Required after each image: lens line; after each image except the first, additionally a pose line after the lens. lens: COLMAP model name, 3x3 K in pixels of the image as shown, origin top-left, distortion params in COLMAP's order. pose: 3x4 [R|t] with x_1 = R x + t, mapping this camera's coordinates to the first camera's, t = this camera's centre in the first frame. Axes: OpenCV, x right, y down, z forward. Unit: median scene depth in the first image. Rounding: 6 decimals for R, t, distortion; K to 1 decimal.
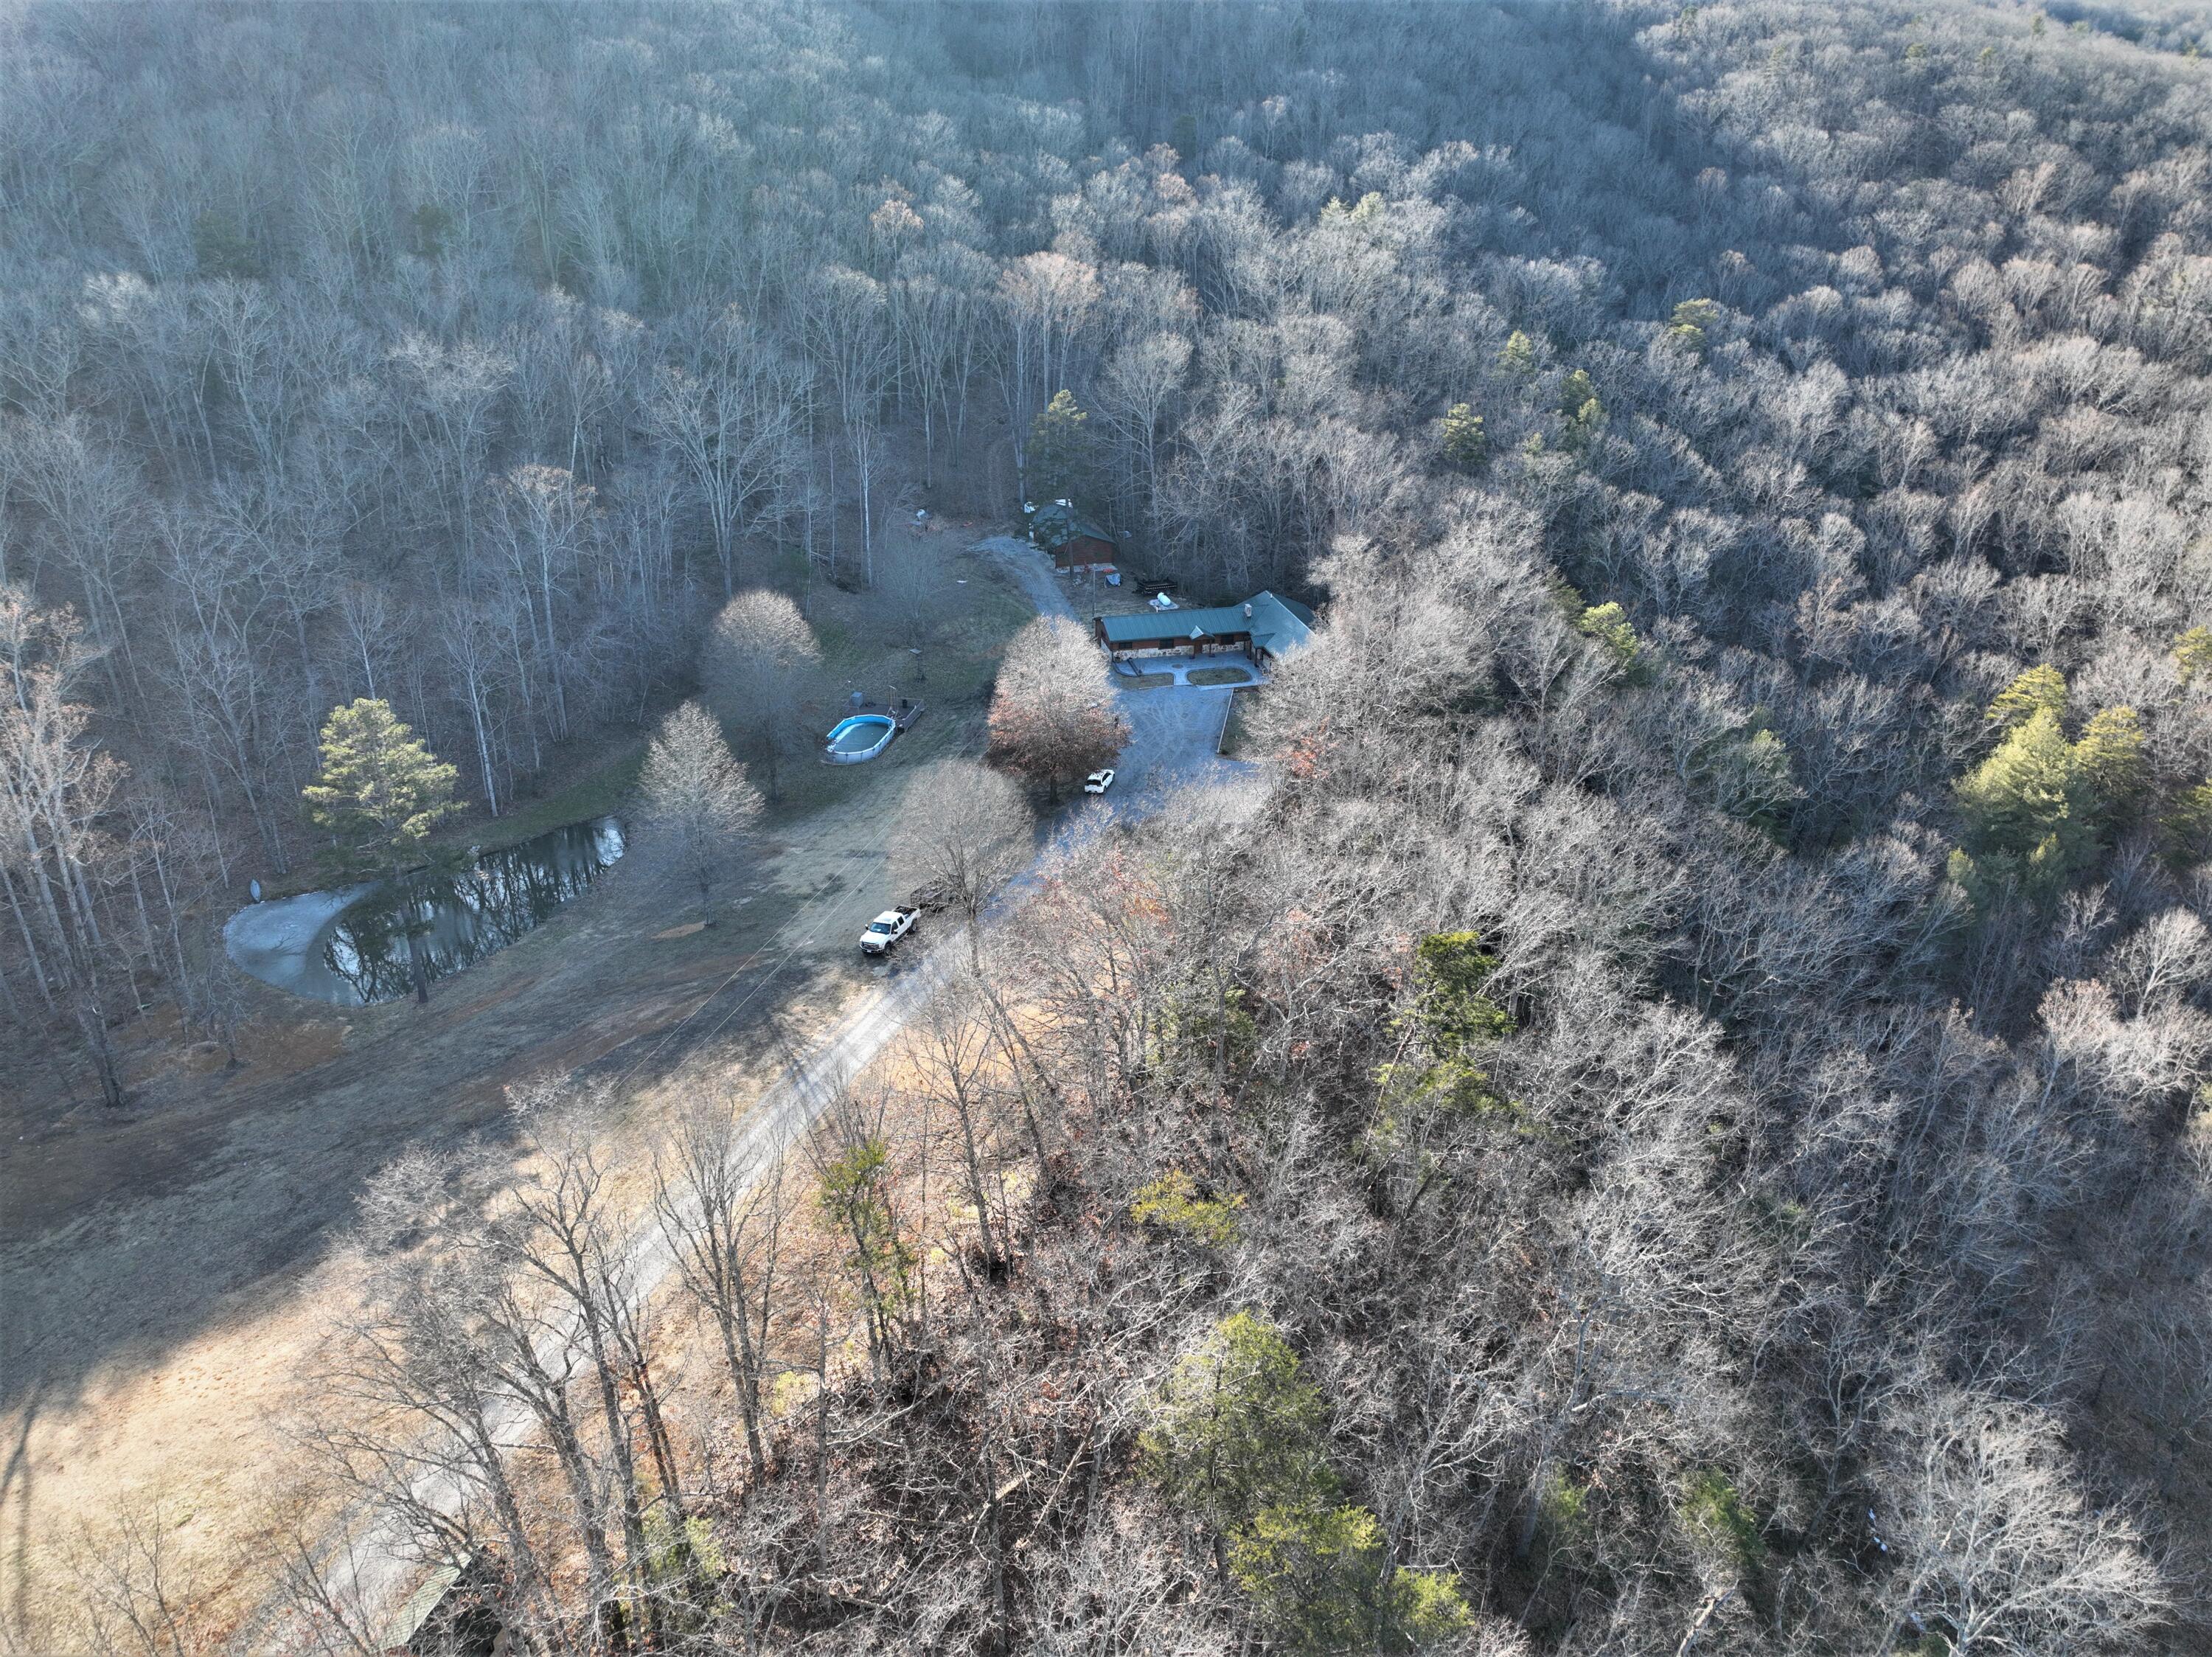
lens RADIAL K [[1597.2, 0, 1112.9], [0, 1597.2, 827.2], [0, 0, 1]] dist [0.005505, 0.003845]
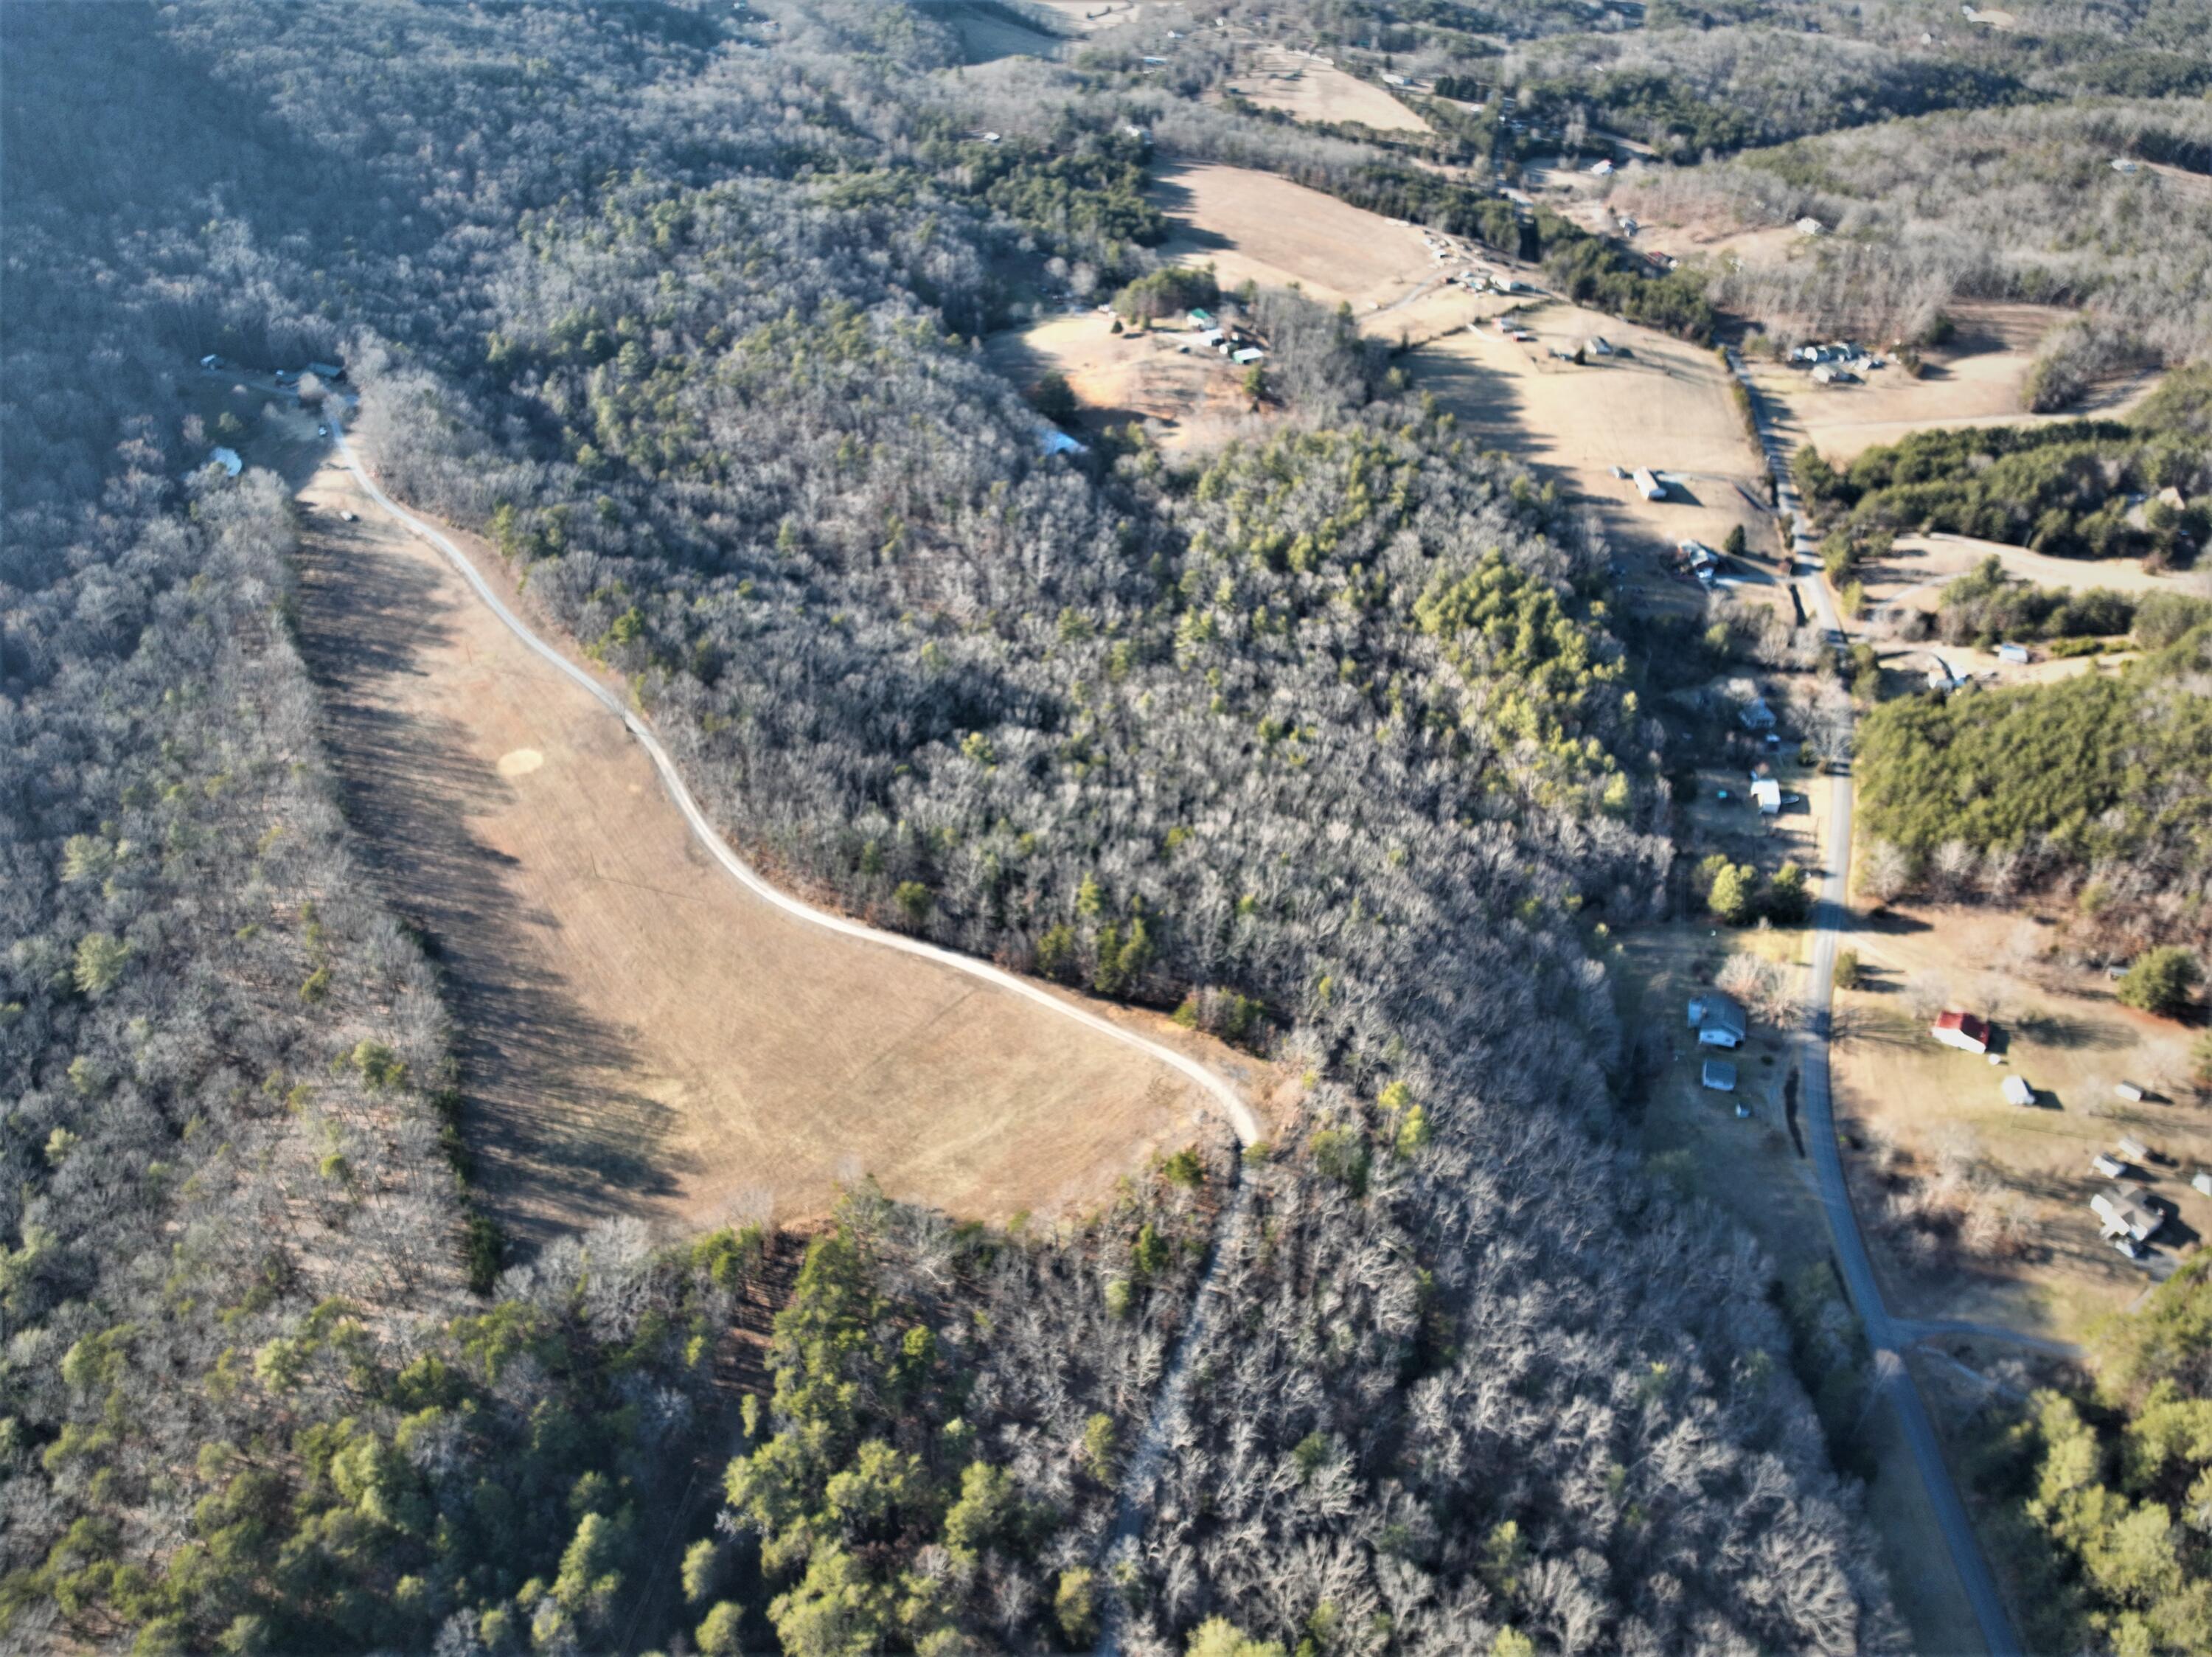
lens RADIAL K [[1624.4, 0, 1140.8], [0, 1624.4, 792.7], [0, 0, 1]] dist [-0.002947, 0.004936]
pose [[0.636946, -0.435288, 0.636258, -1.623346], [0.330385, 0.899832, 0.284866, 0.348849], [-0.696524, 0.028766, 0.716957, -3.298976]]
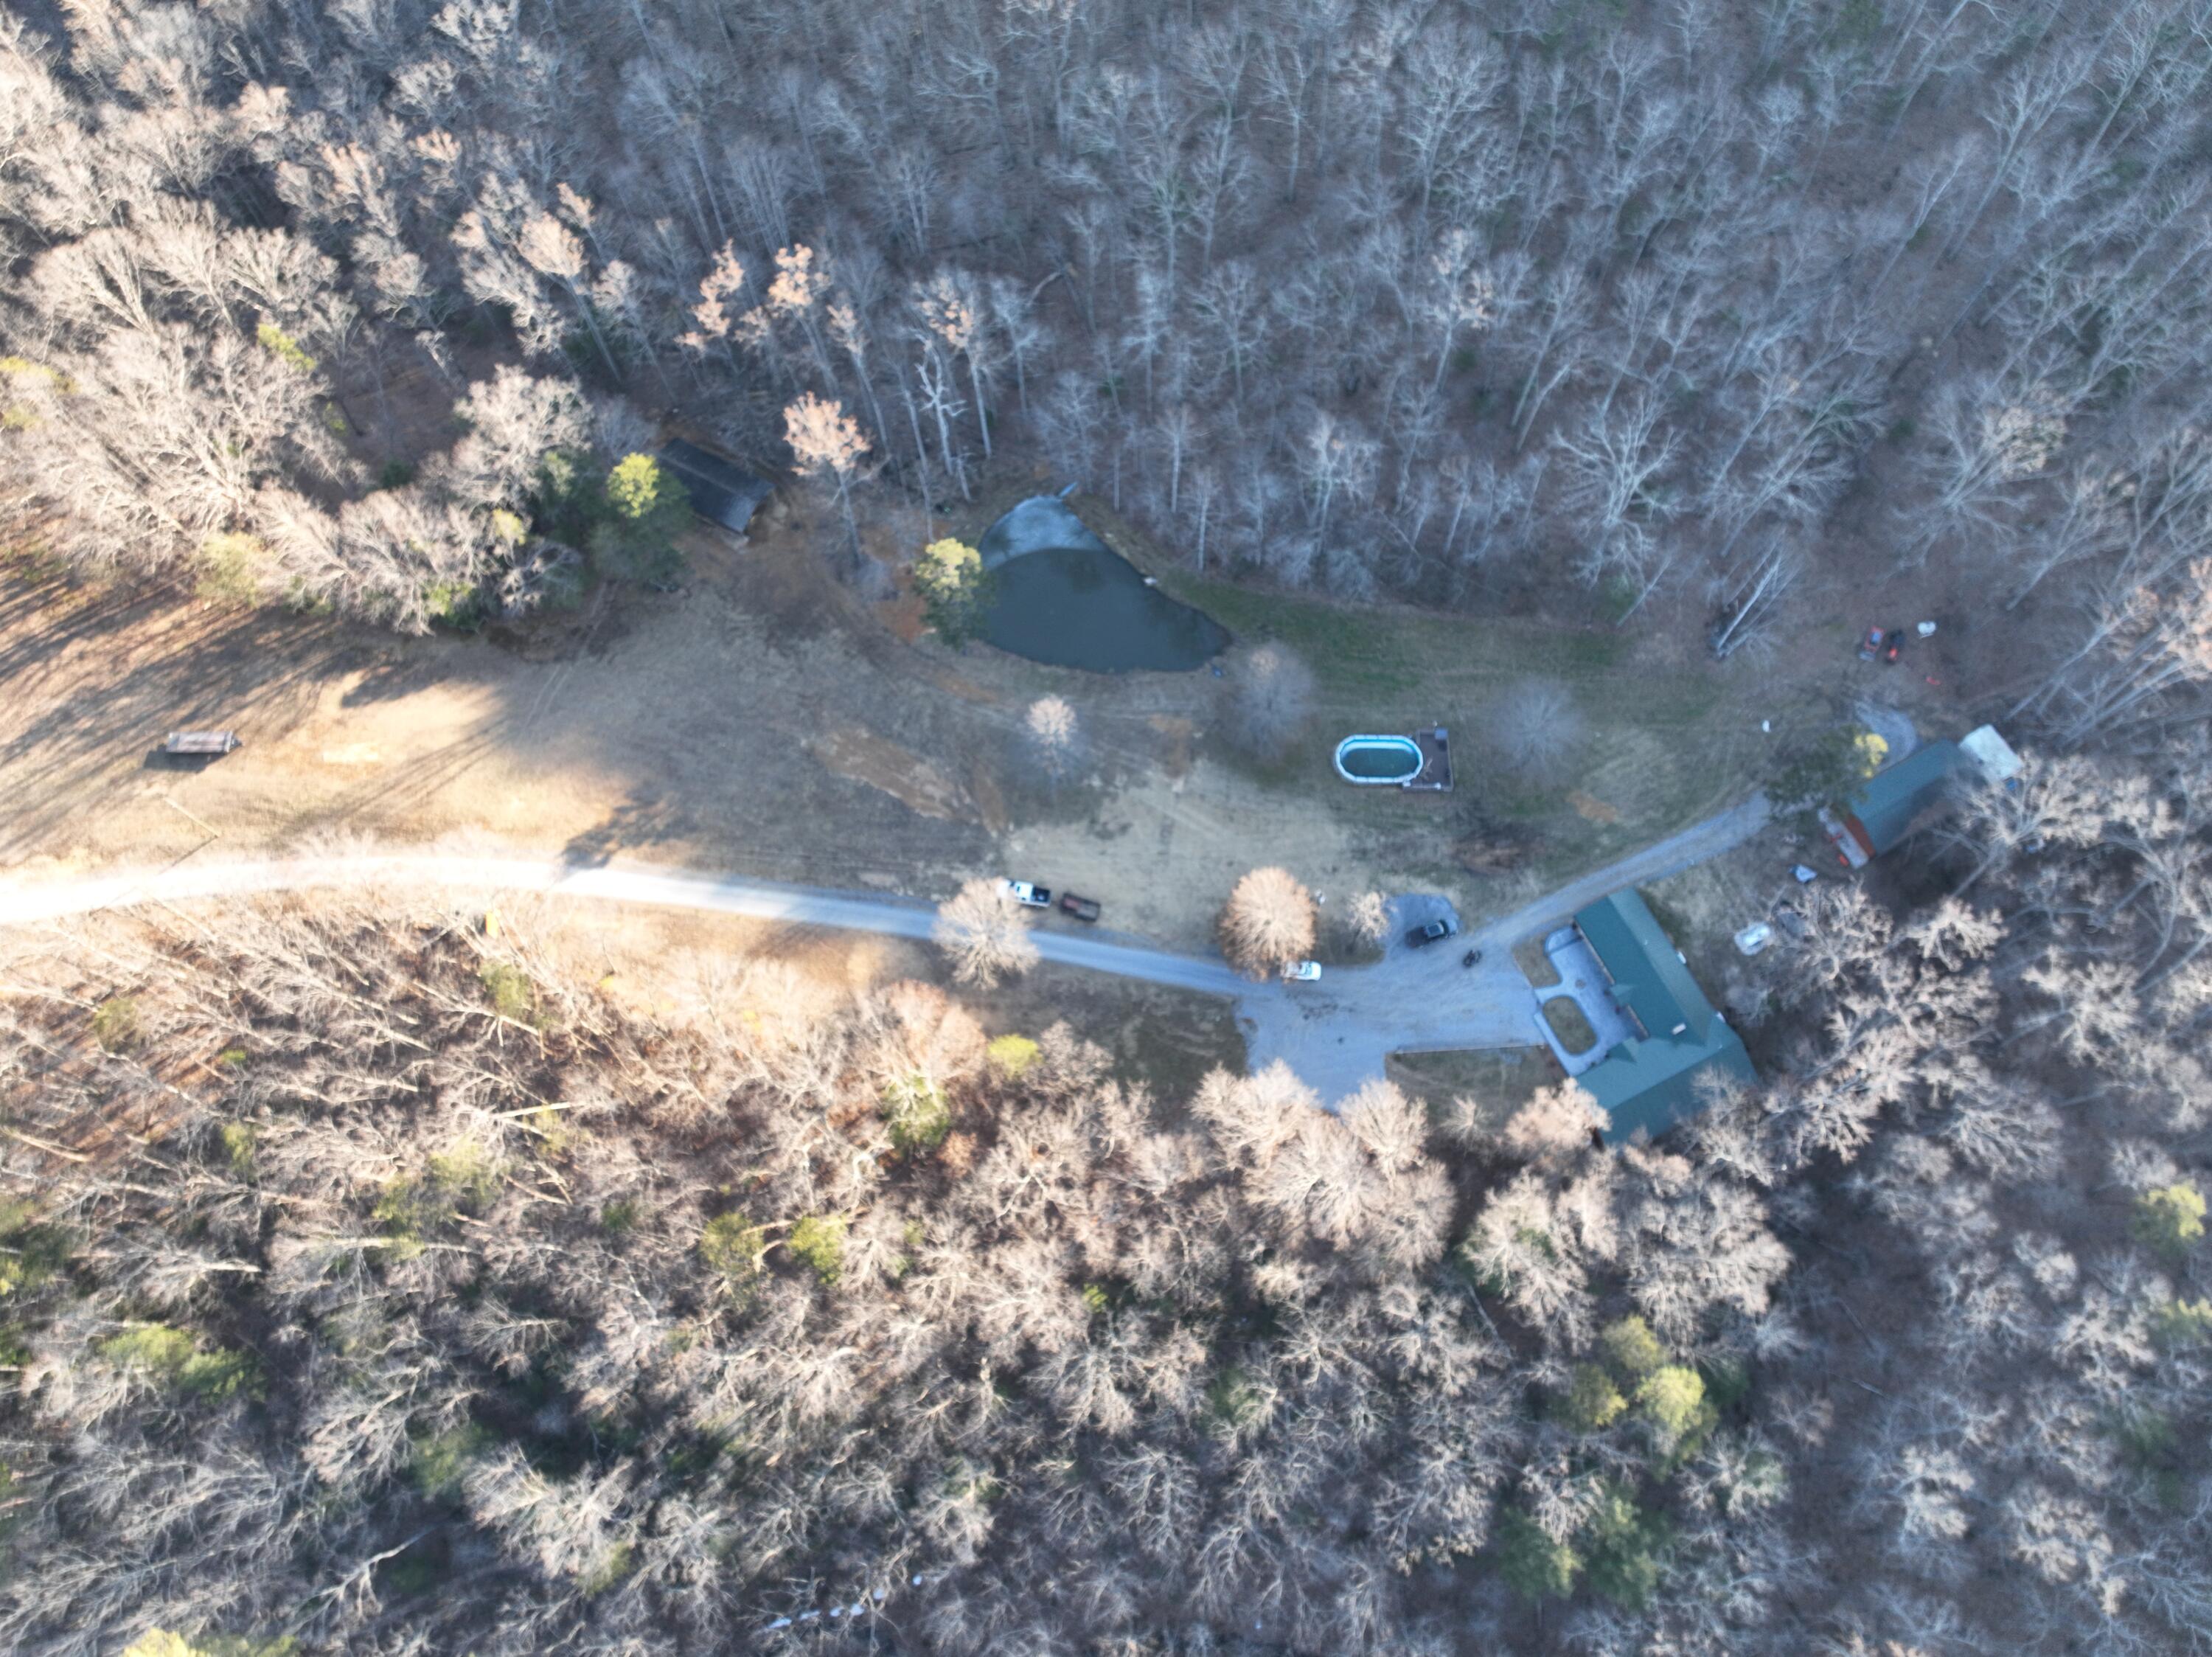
lens RADIAL K [[1620.6, 0, 1130.2], [0, 1620.6, 812.4], [0, 0, 1]] dist [-0.000087, 0.005412]
pose [[0.212064, 0.899467, -0.382085, 0.268465], [-0.424493, 0.436949, 0.793021, -0.822208], [0.880247, -0.005978, 0.474478, 0.230830]]
